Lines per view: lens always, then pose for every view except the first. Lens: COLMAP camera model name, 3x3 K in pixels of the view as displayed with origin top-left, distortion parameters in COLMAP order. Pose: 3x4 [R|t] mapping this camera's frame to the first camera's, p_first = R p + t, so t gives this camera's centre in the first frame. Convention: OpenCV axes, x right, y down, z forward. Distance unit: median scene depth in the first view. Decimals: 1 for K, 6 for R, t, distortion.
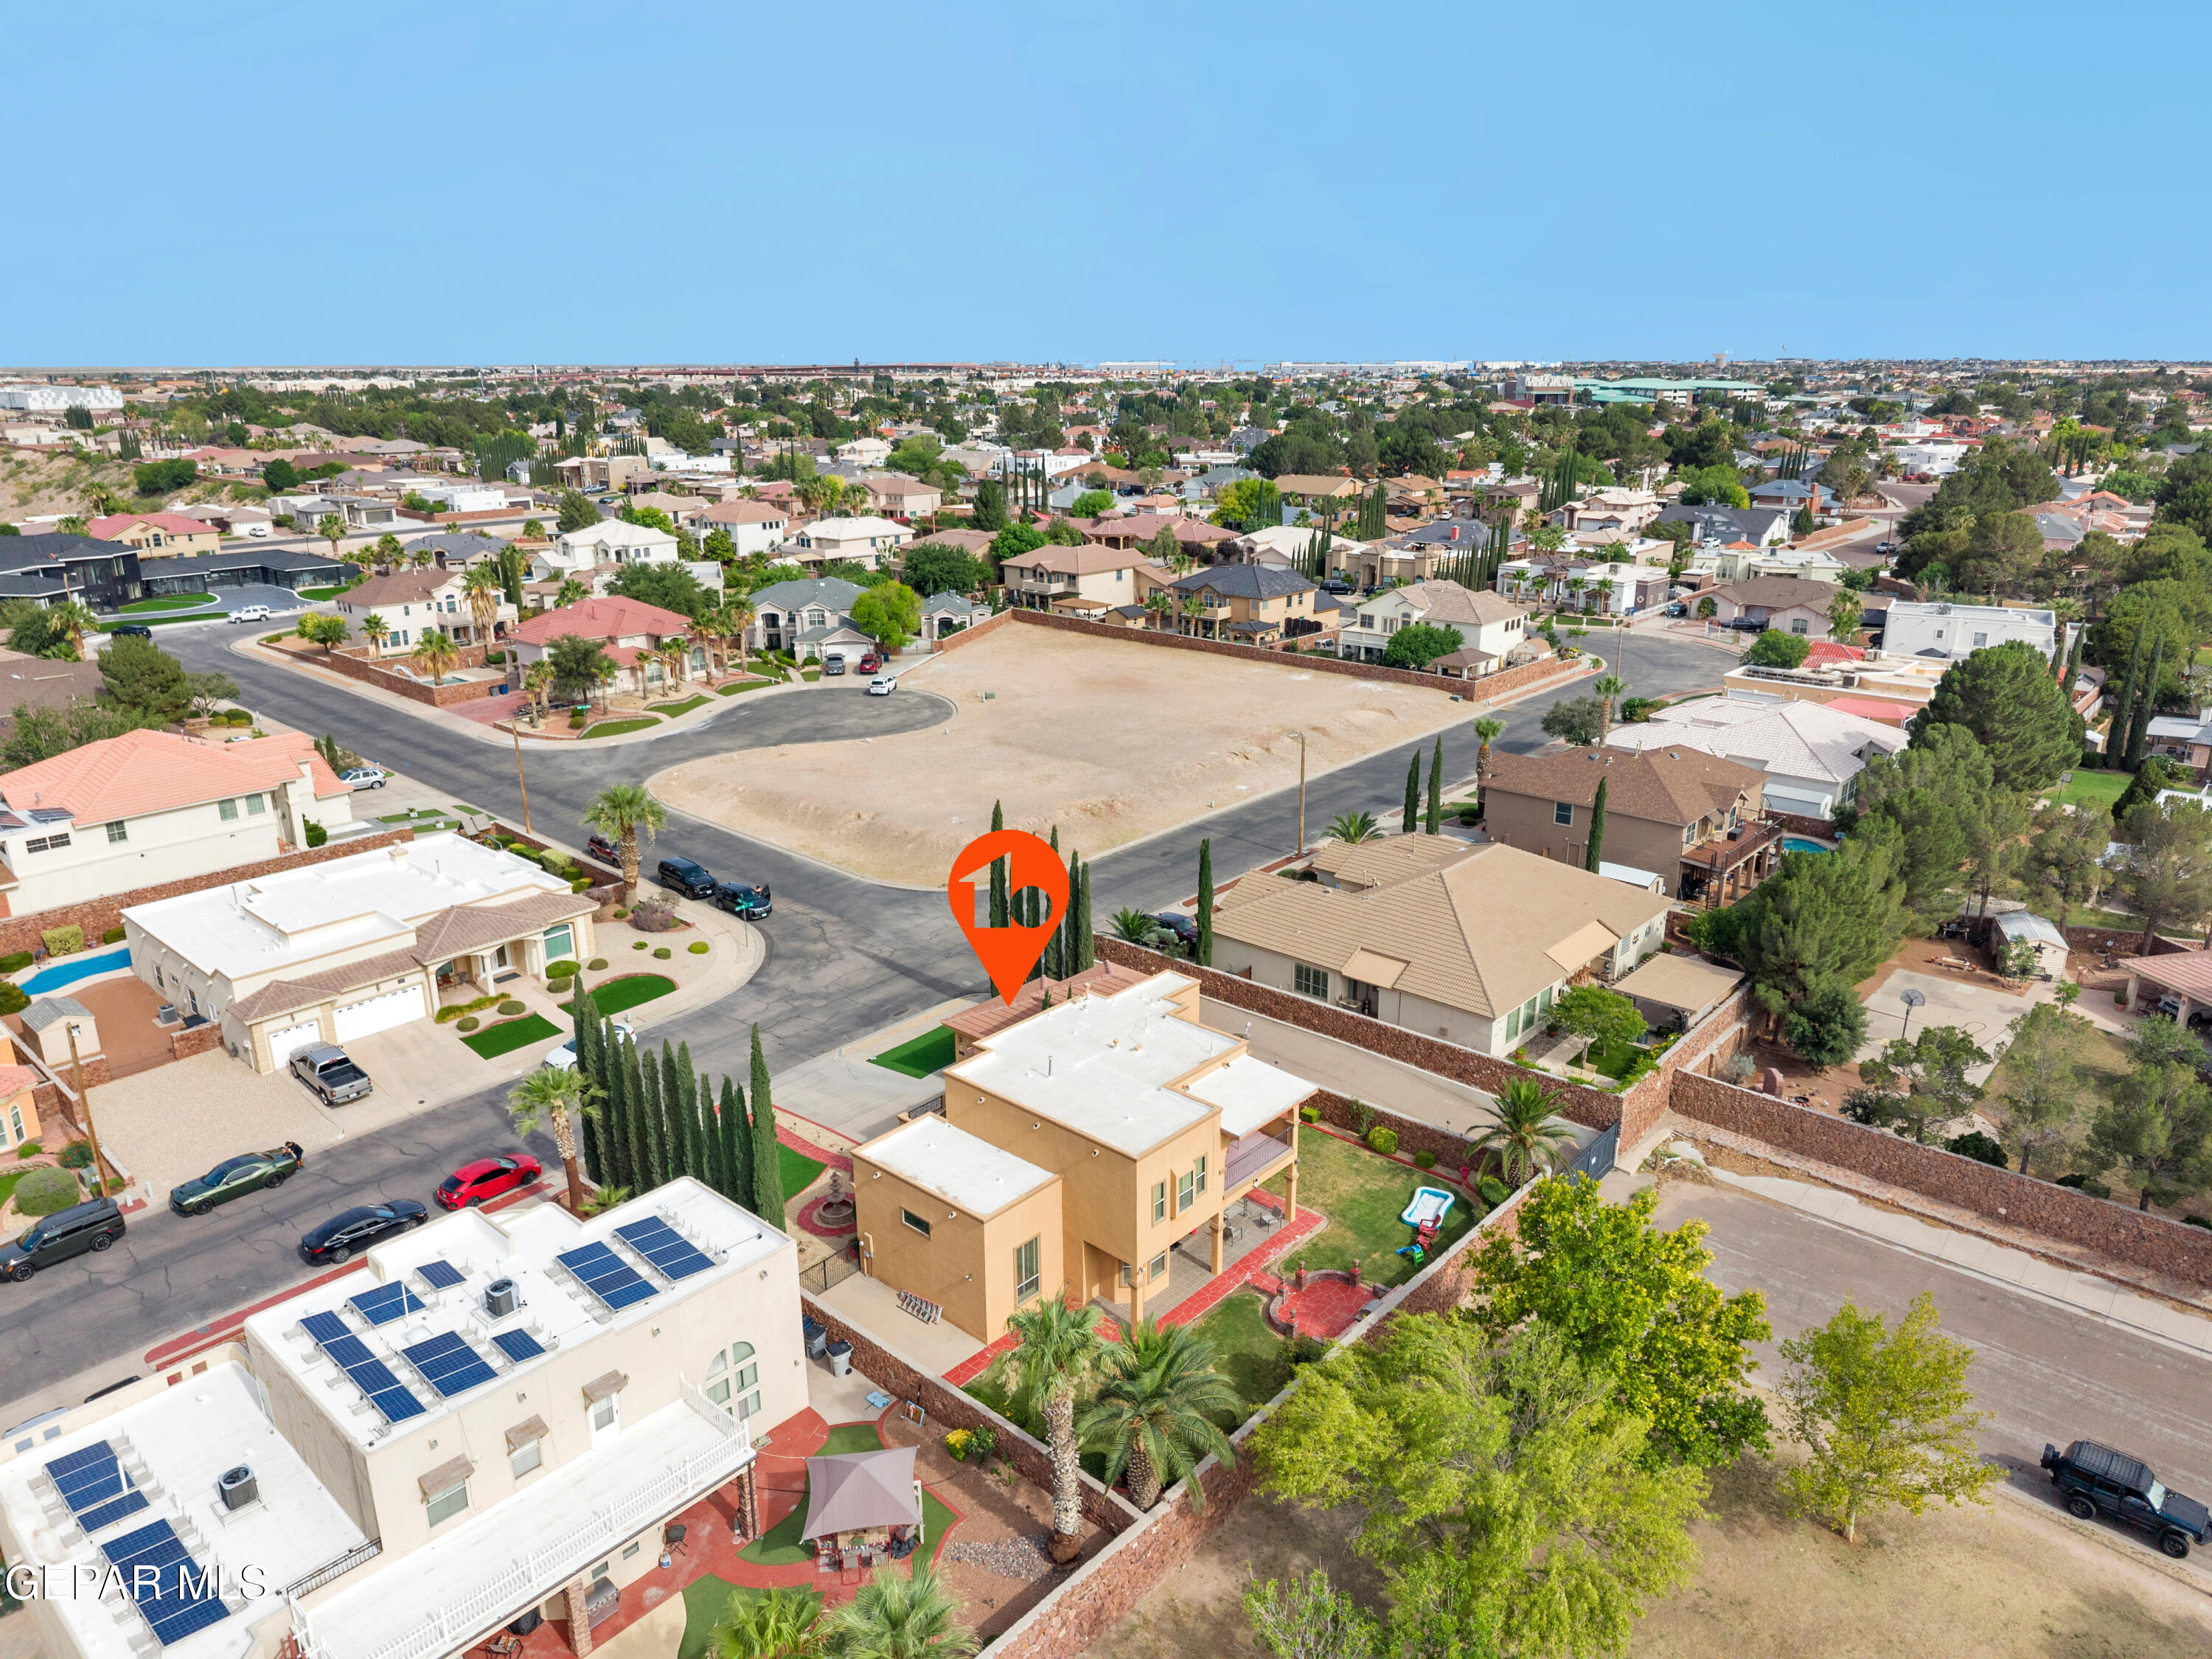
lens RADIAL K [[1480.9, 0, 1106.0], [0, 1480.9, 829.5], [0, 0, 1]] dist [0.021947, -0.023218]
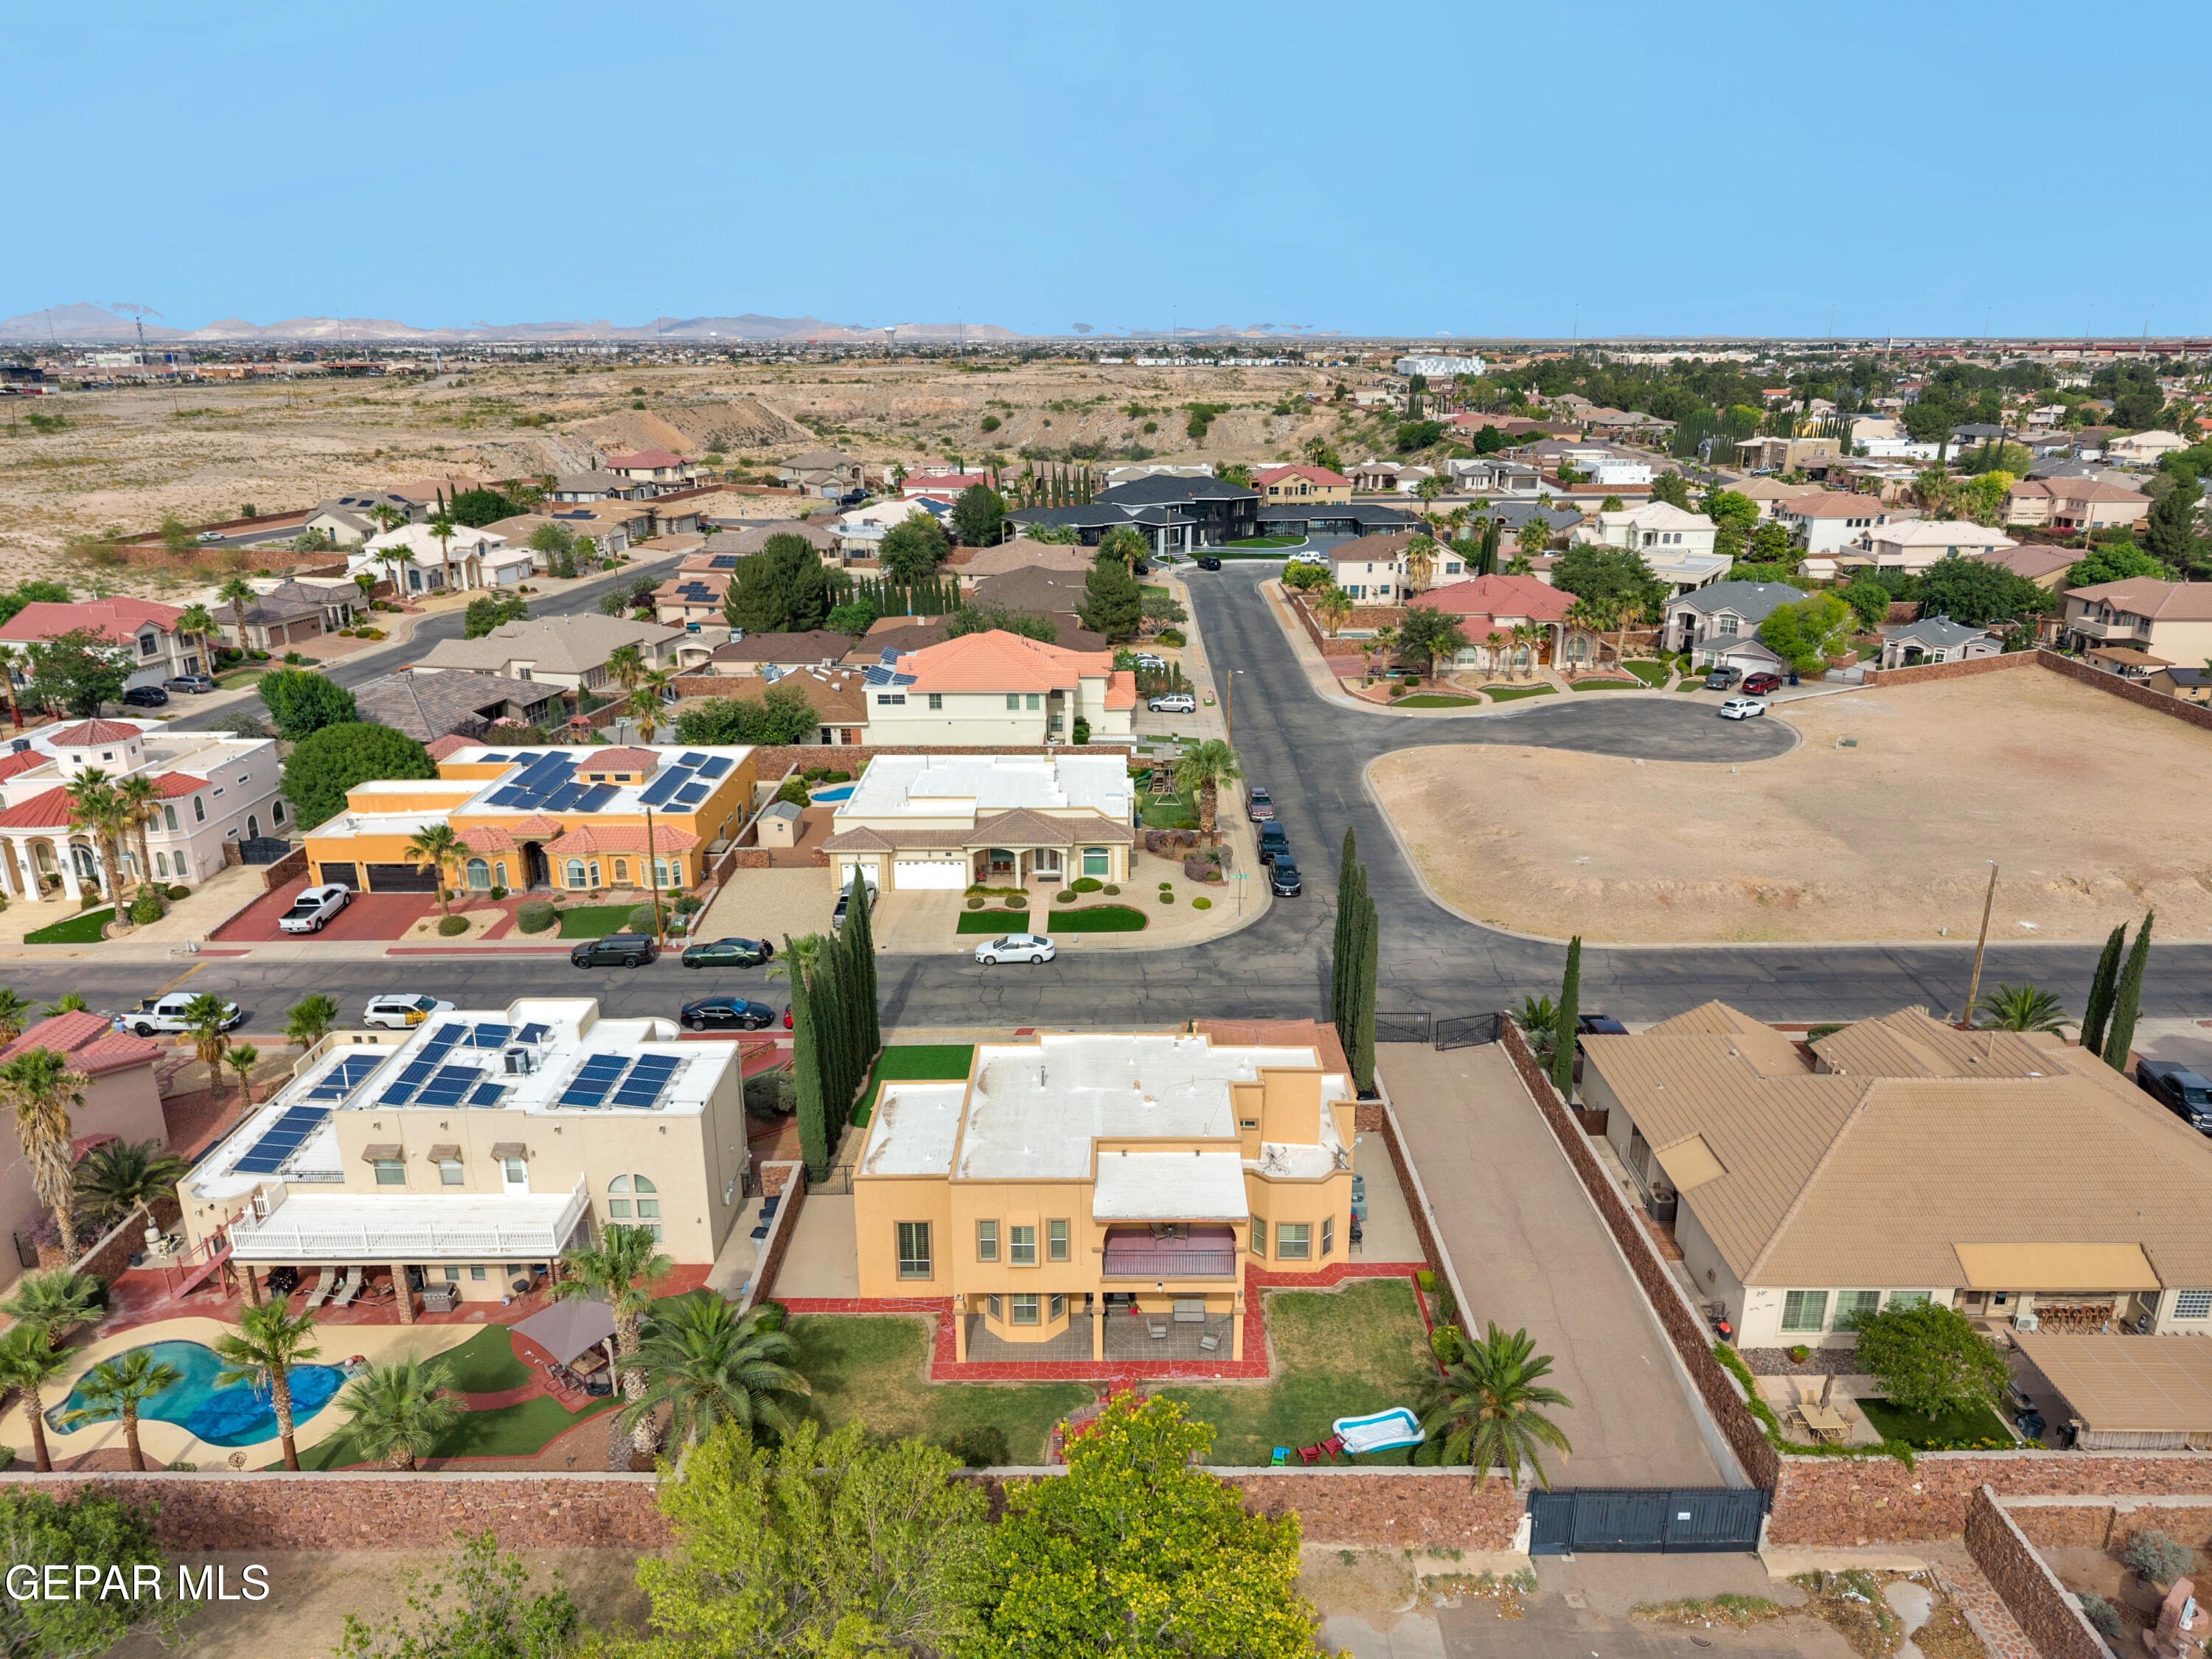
lens RADIAL K [[1472.2, 0, 1106.0], [0, 1472.2, 829.5], [0, 0, 1]] dist [0.050426, -0.070823]
pose [[0.662810, 0.236656, -0.710406, 0.302242], [-0.224689, 0.967881, 0.112792, -0.054111], [0.714281, 0.084860, 0.694695, 0.164342]]
